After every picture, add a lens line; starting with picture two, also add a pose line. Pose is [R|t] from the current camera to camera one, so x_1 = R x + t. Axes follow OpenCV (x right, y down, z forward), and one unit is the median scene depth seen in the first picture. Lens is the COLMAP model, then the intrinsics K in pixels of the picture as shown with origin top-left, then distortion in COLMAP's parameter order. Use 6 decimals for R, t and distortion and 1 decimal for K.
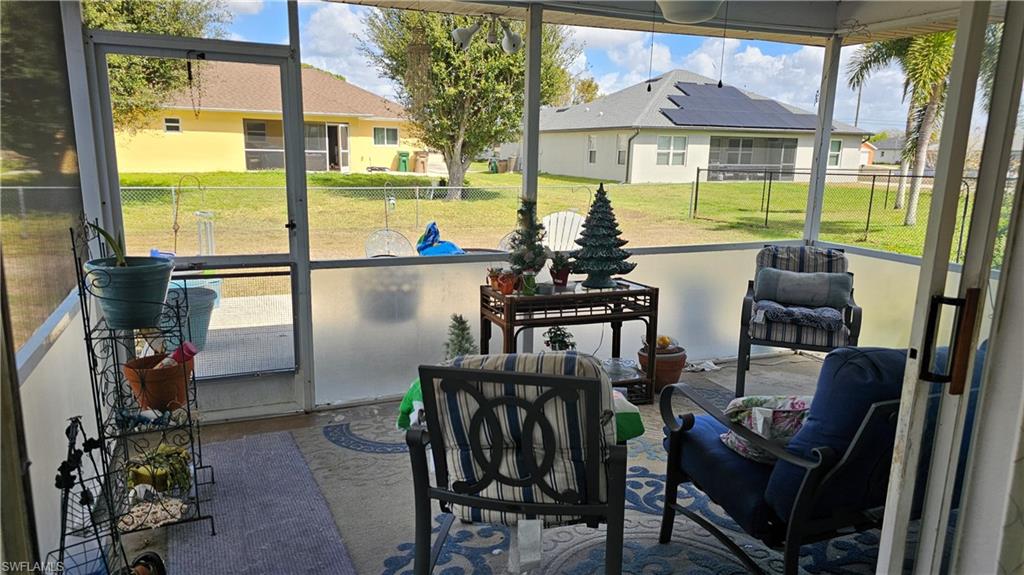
lens RADIAL K [[689.9, 0, 500.9], [0, 689.9, 288.8], [0, 0, 1]] dist [0.085536, -0.073344]
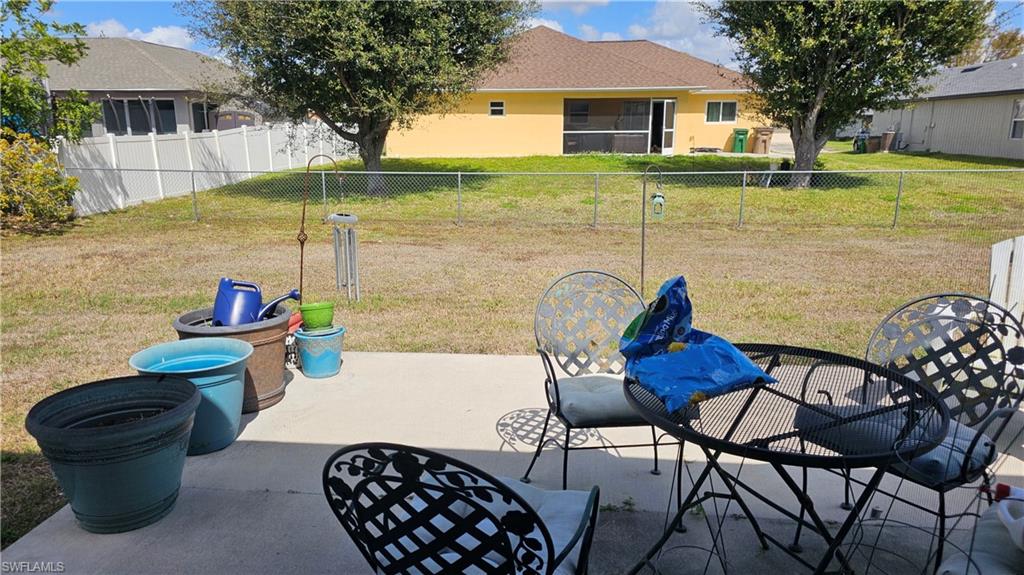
lens RADIAL K [[689.9, 0, 500.9], [0, 689.9, 288.8], [0, 0, 1]] dist [0.085536, -0.073344]
pose [[0.889872, 0.082213, -0.448742, -0.003877], [-0.072100, 0.996611, 0.039609, -0.020642], [0.450477, -0.002893, 0.892783, 0.135260]]
